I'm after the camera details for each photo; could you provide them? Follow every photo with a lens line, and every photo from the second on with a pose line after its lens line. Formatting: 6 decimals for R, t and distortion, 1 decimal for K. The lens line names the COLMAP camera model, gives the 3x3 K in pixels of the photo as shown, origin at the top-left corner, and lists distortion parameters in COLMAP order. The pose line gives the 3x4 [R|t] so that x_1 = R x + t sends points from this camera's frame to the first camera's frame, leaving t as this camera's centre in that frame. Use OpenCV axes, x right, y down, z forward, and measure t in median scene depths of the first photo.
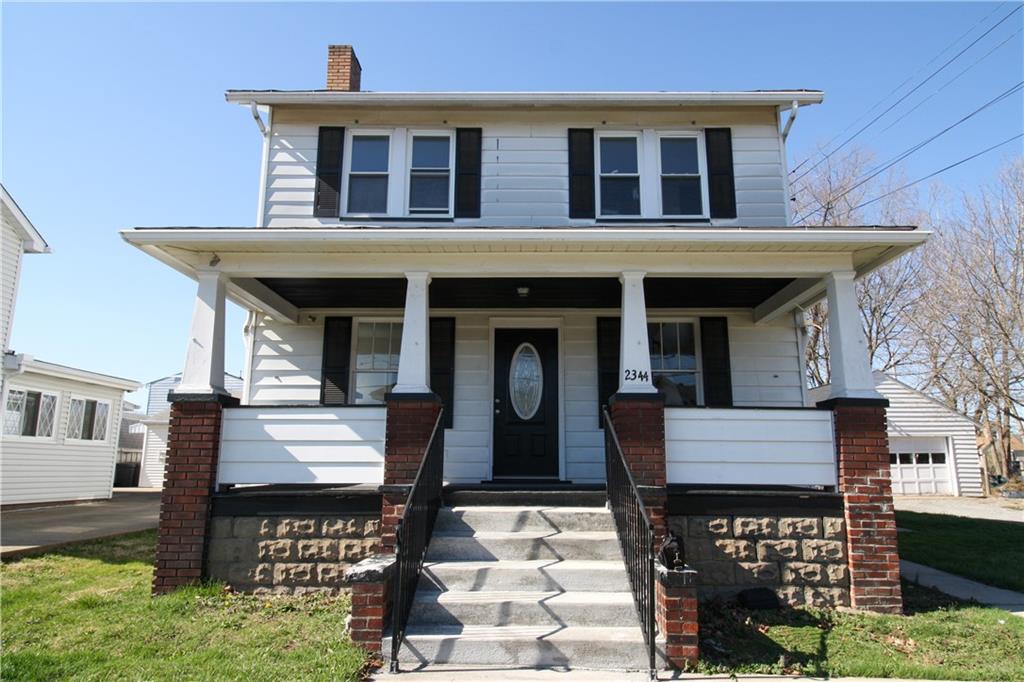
lens RADIAL K [[648.1, 0, 512.0], [0, 648.1, 341.0], [0, 0, 1]] dist [-0.000833, -0.001780]
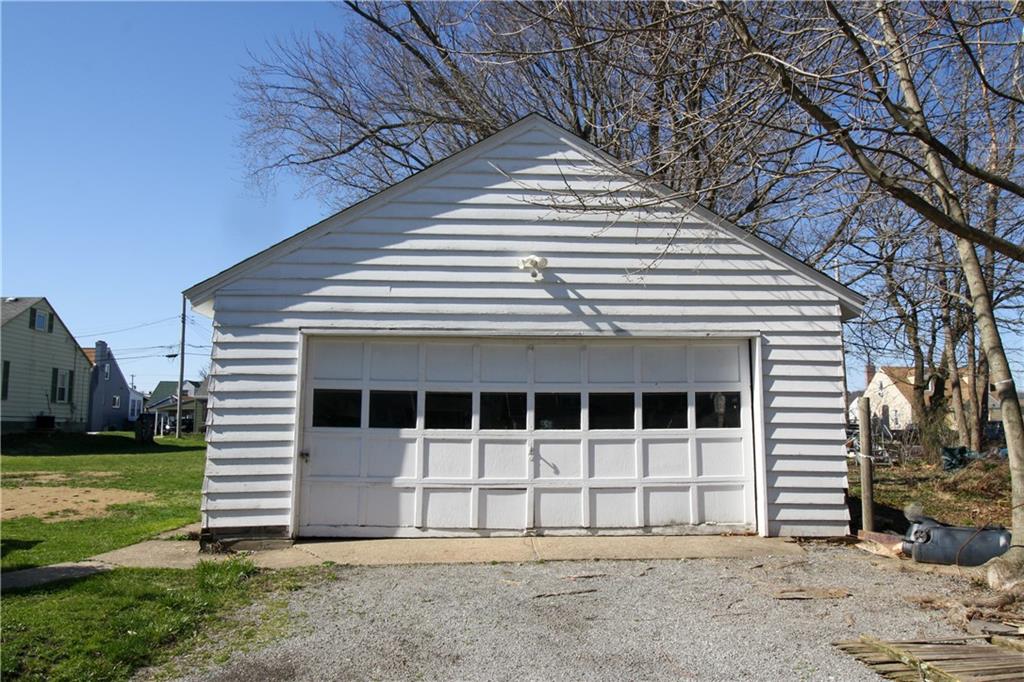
lens RADIAL K [[738.7, 0, 514.5], [0, 738.7, 348.2], [0, 0, 1]] dist [0.005514, -0.001823]
pose [[0.998050, 0.006196, 0.062114, 0.544587], [-0.011393, 0.996429, 0.083660, 0.125426], [-0.061374, -0.084205, 0.994557, 0.669071]]
